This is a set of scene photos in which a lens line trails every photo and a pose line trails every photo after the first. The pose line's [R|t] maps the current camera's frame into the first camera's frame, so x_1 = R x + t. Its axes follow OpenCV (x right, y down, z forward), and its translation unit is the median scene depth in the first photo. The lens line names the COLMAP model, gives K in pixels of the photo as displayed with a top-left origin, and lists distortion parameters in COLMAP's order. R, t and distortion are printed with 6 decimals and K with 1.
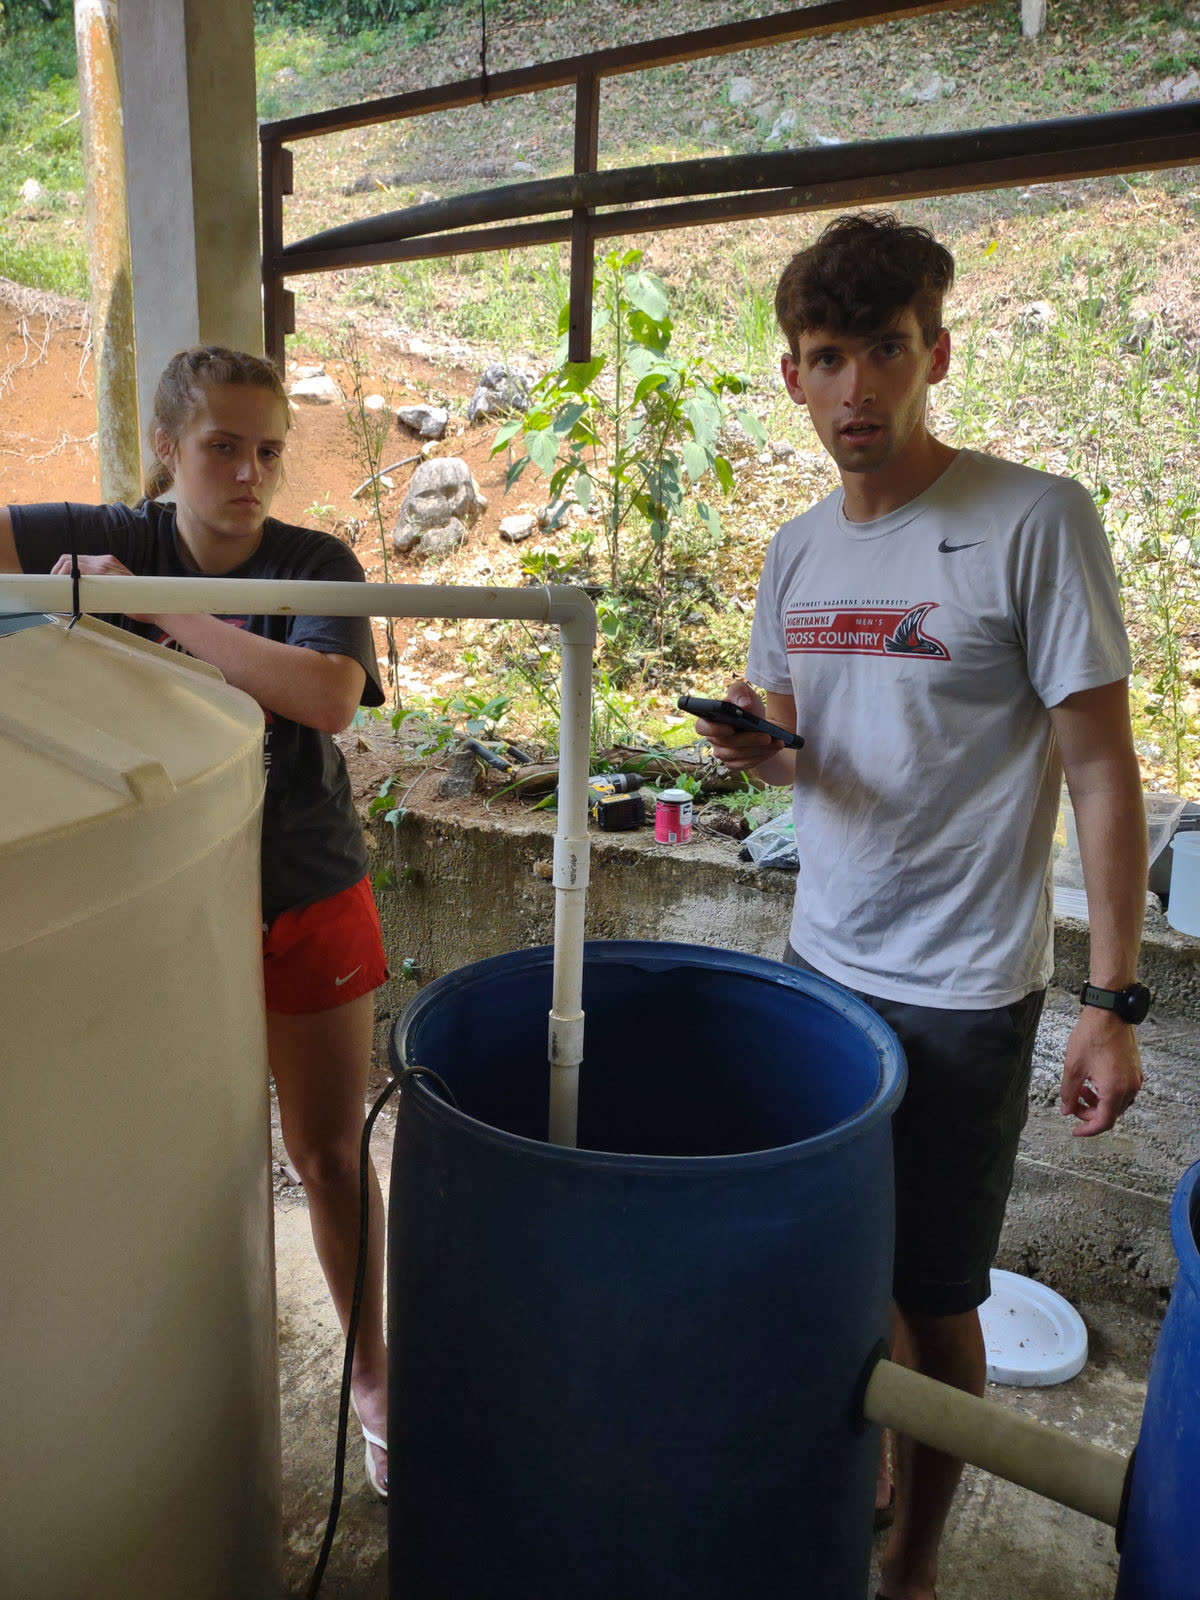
lens RADIAL K [[1200.6, 0, 597.4], [0, 1200.6, 802.4], [0, 0, 1]] dist [0.004625, 0.000725]
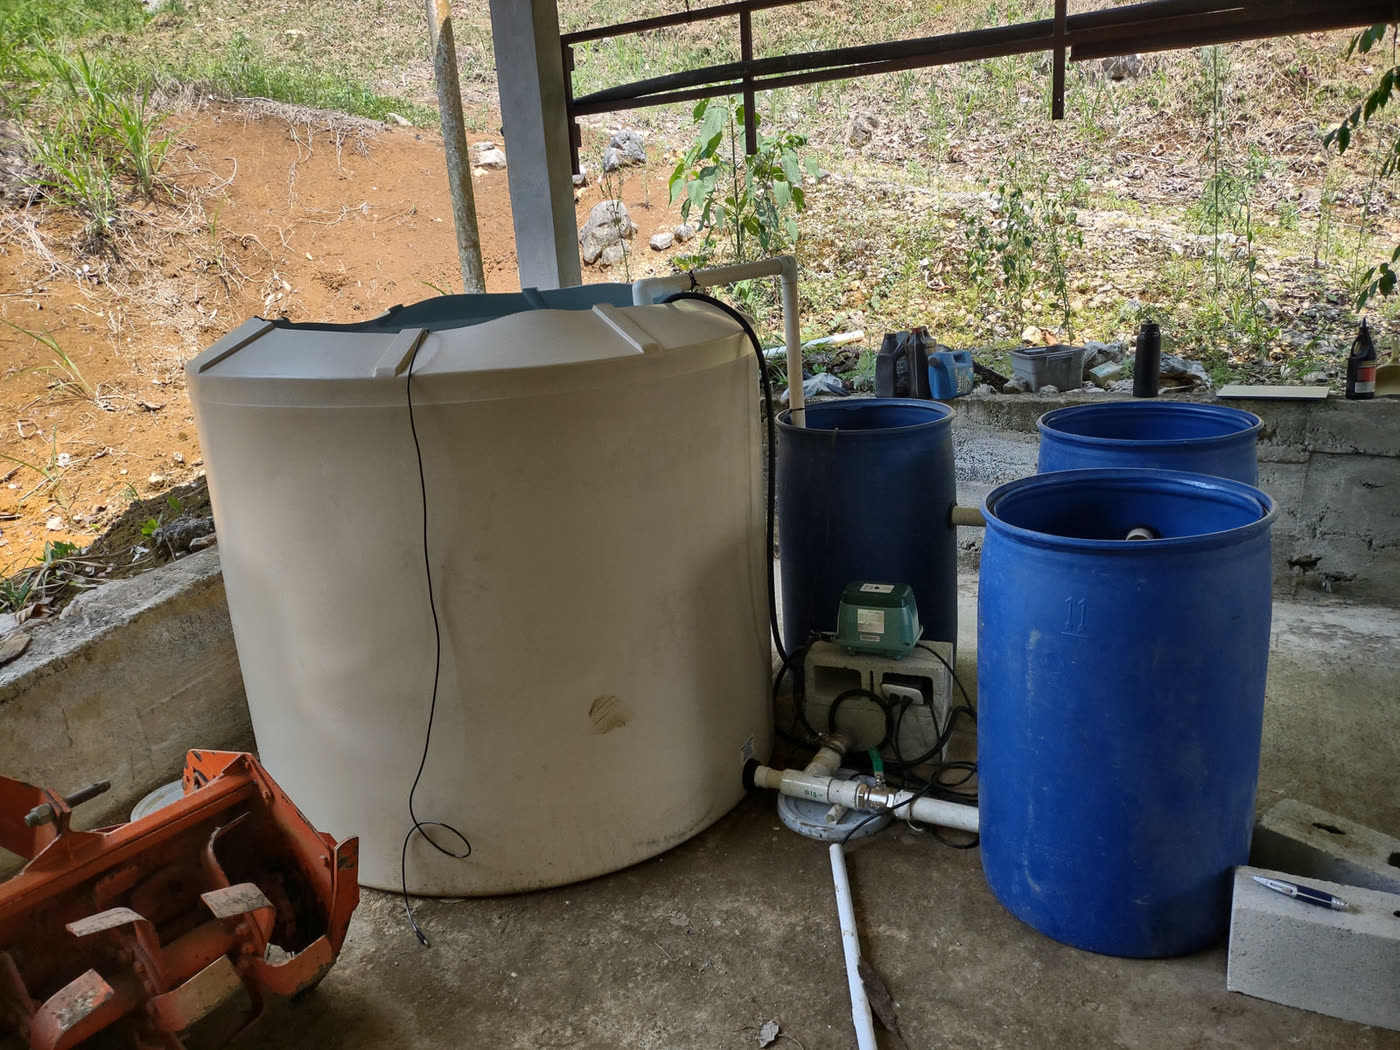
lens RADIAL K [[1050.5, 0, 702.2], [0, 1050.5, 524.8], [0, 0, 1]] dist [0.004625, 0.000725]
pose [[0.992474, -0.108367, 0.057021, -0.133567], [0.105485, 0.993095, 0.051332, 0.072538], [-0.062190, -0.044930, 0.997052, -0.381815]]
